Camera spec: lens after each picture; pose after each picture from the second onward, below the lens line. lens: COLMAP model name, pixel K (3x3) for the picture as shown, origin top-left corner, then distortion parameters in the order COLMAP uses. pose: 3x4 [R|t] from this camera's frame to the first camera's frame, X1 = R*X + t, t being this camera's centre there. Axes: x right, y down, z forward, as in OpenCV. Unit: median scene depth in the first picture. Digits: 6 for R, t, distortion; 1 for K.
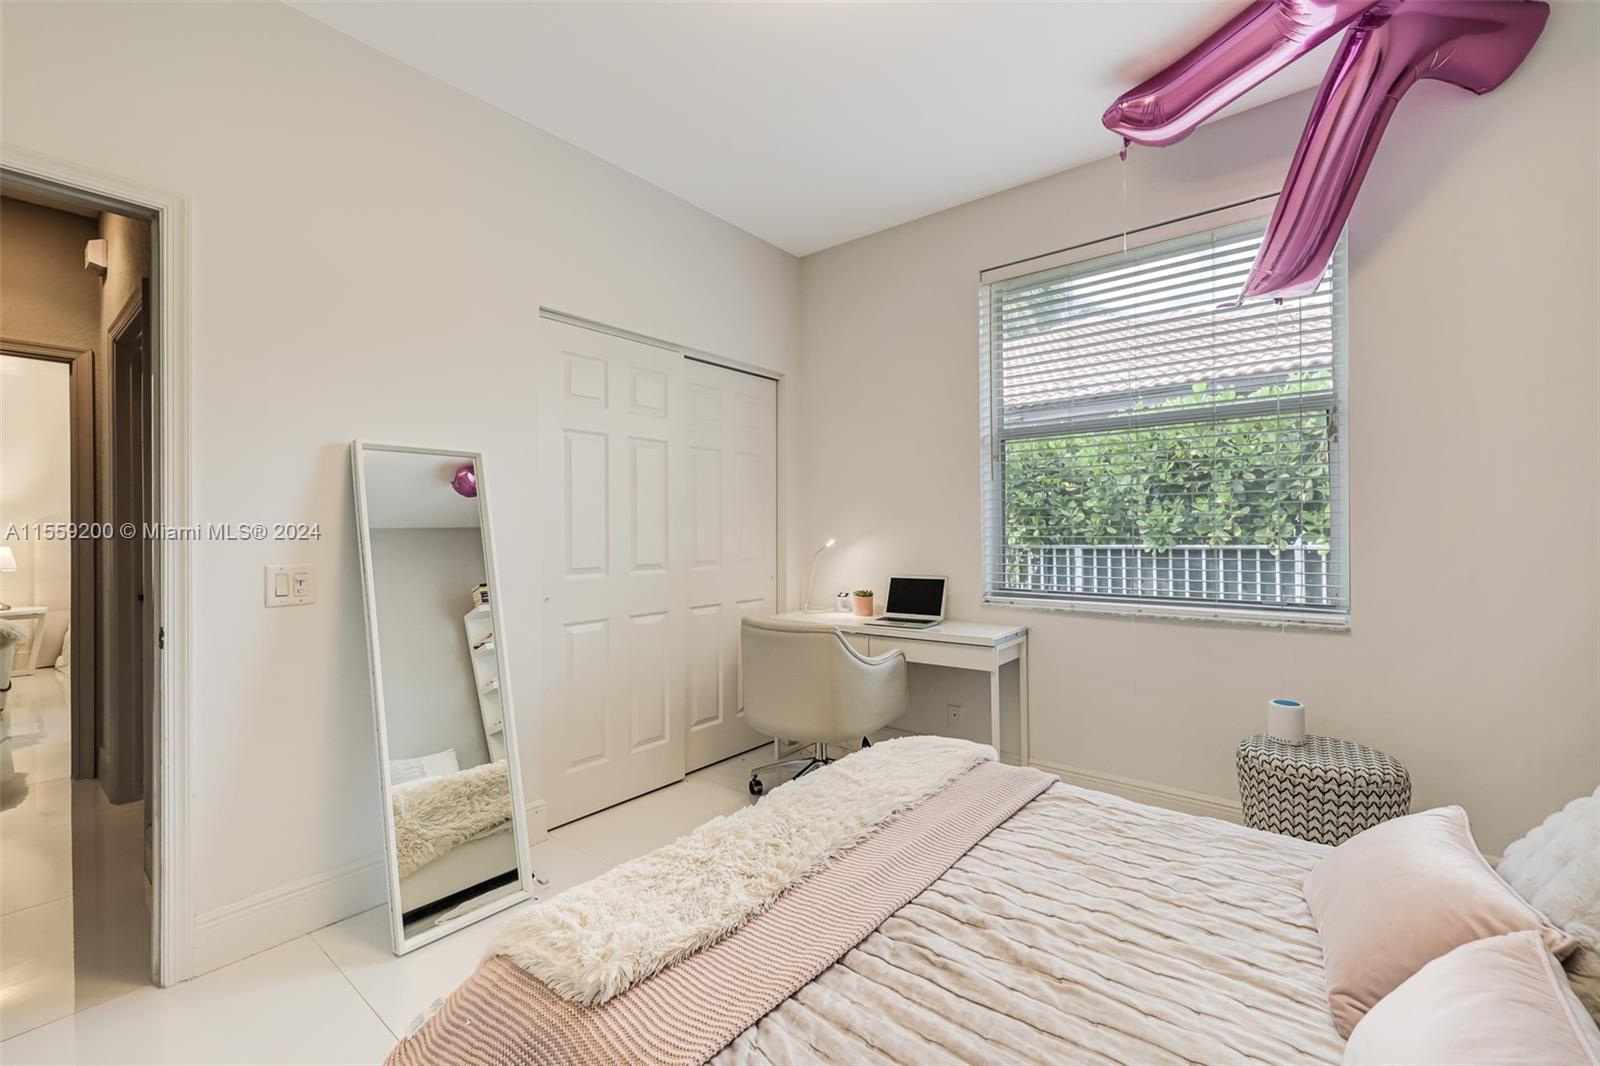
lens RADIAL K [[672.9, 0, 790.3], [0, 672.9, 532.1], [0, 0, 1]] dist [0.001327, 0.000373]
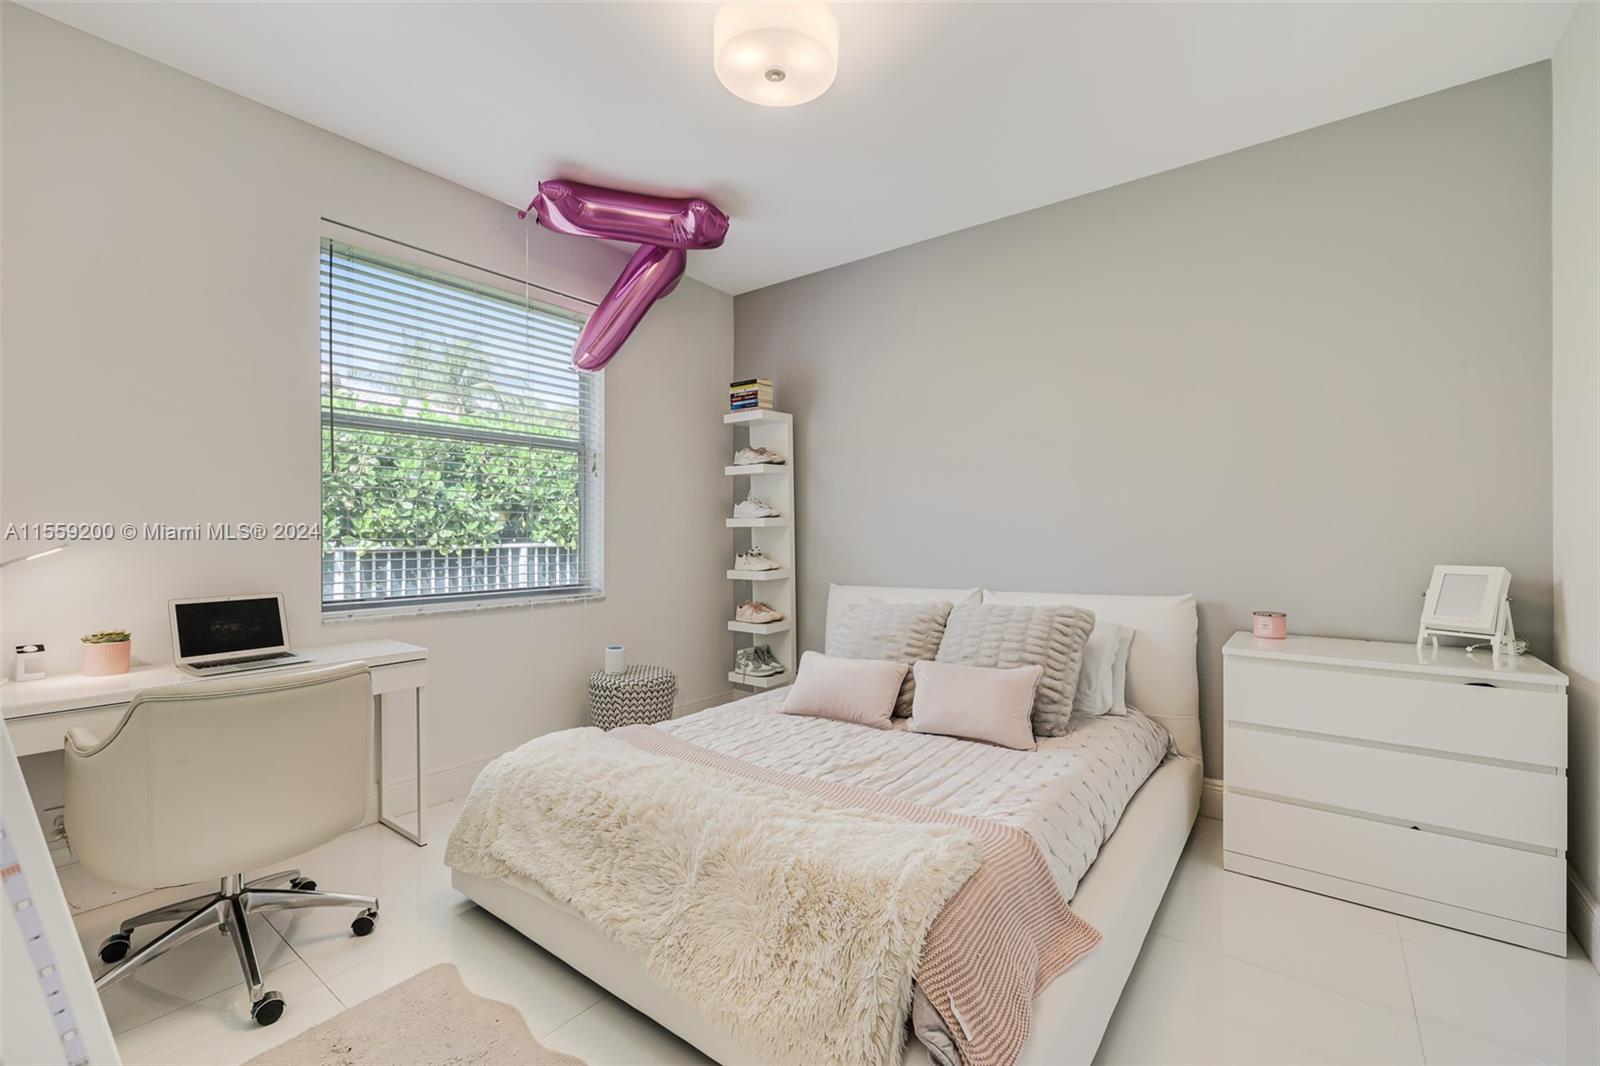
lens RADIAL K [[678.3, 0, 780.8], [0, 678.3, 523.4], [0, 0, 1]] dist [-0.000931, -0.000131]
pose [[-0.019119, 0.018921, 0.999638, -0.639214], [0.002477, 0.999819, -0.018877, 0.004469], [-0.999814, 0.002115, -0.019163, 0.529856]]
